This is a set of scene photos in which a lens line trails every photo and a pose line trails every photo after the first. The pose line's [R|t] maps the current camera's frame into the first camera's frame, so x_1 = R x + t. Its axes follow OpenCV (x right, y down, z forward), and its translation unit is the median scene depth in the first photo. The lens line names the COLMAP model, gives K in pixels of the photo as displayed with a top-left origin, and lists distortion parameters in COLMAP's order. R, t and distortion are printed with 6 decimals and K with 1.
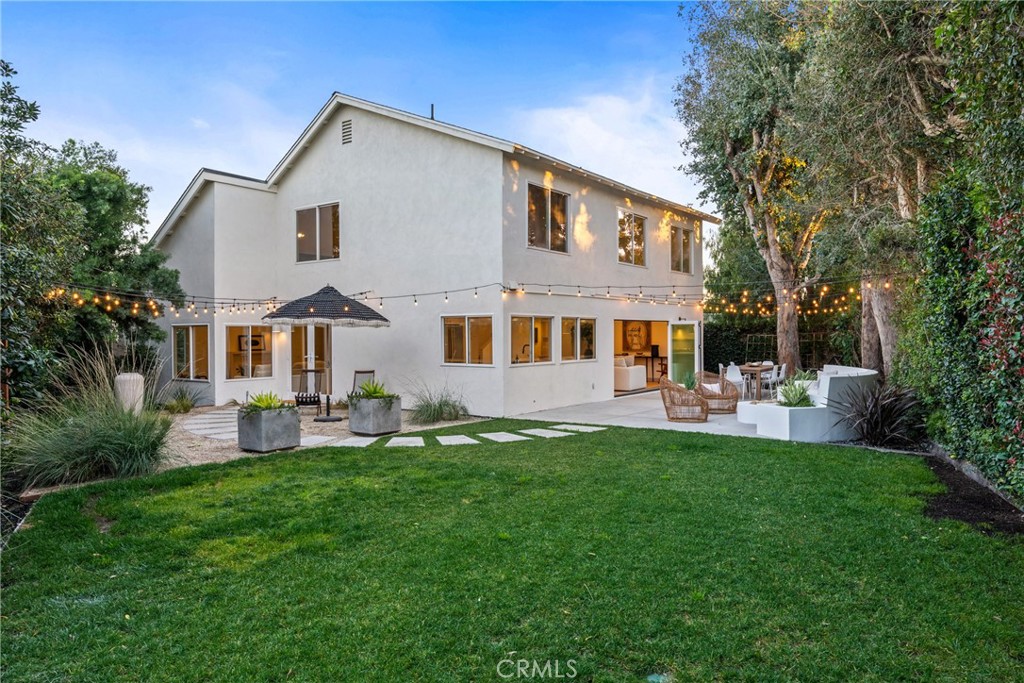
lens RADIAL K [[694.5, 0, 514.3], [0, 694.5, 334.5], [0, 0, 1]] dist [-0.006021, -0.001081]
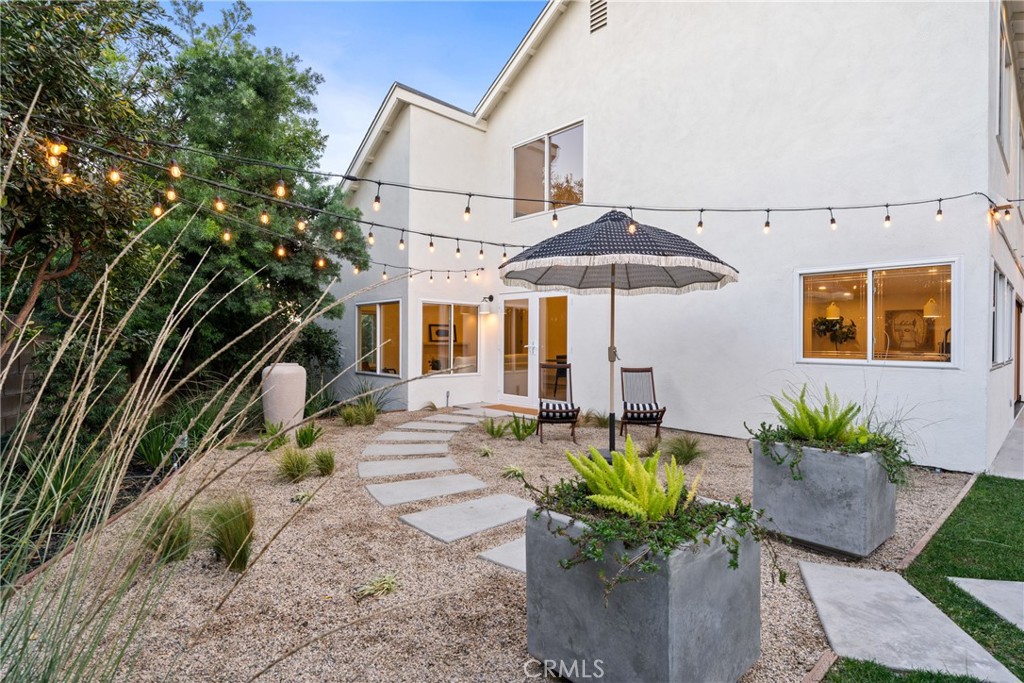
lens RADIAL K [[501.7, 0, 509.3], [0, 501.7, 346.9], [0, 0, 1]] dist [-0.000281, -0.000050]
pose [[0.982475, 0.016209, -0.185688, -0.220396], [-0.014225, 0.999827, 0.012015, 0.026353], [0.185851, -0.009163, 0.982535, 0.481921]]
